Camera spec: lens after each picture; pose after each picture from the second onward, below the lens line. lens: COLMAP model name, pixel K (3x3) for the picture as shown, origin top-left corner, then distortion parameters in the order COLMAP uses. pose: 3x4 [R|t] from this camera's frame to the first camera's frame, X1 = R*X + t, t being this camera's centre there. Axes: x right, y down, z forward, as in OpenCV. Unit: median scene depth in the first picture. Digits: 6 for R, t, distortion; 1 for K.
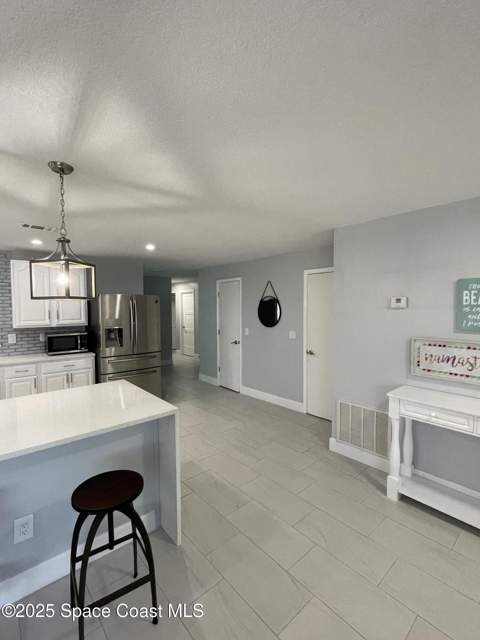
lens RADIAL K [[294.9, 0, 239.8], [0, 294.9, 319.3], [0, 0, 1]] dist [-0.012841, -0.000009]
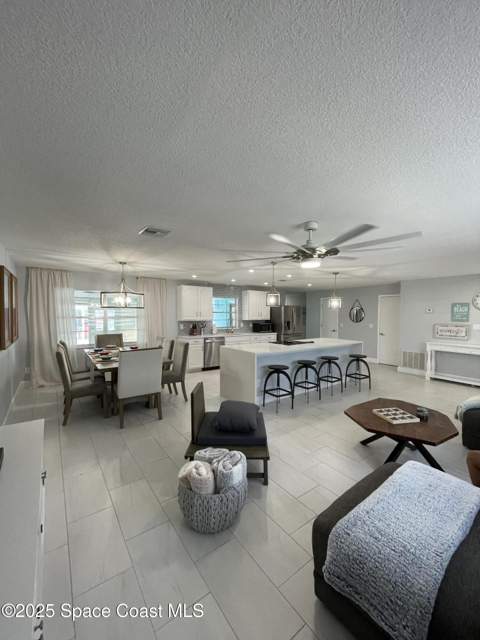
lens RADIAL K [[258.3, 0, 240.0], [0, 258.3, 319.2], [0, 0, 1]] dist [0.001147, 0.000021]
pose [[0.994740, 0.015268, -0.101289, -0.971440], [-0.016902, 0.999740, -0.015293, 0.086544], [0.101029, 0.016924, 0.994739, -1.572053]]
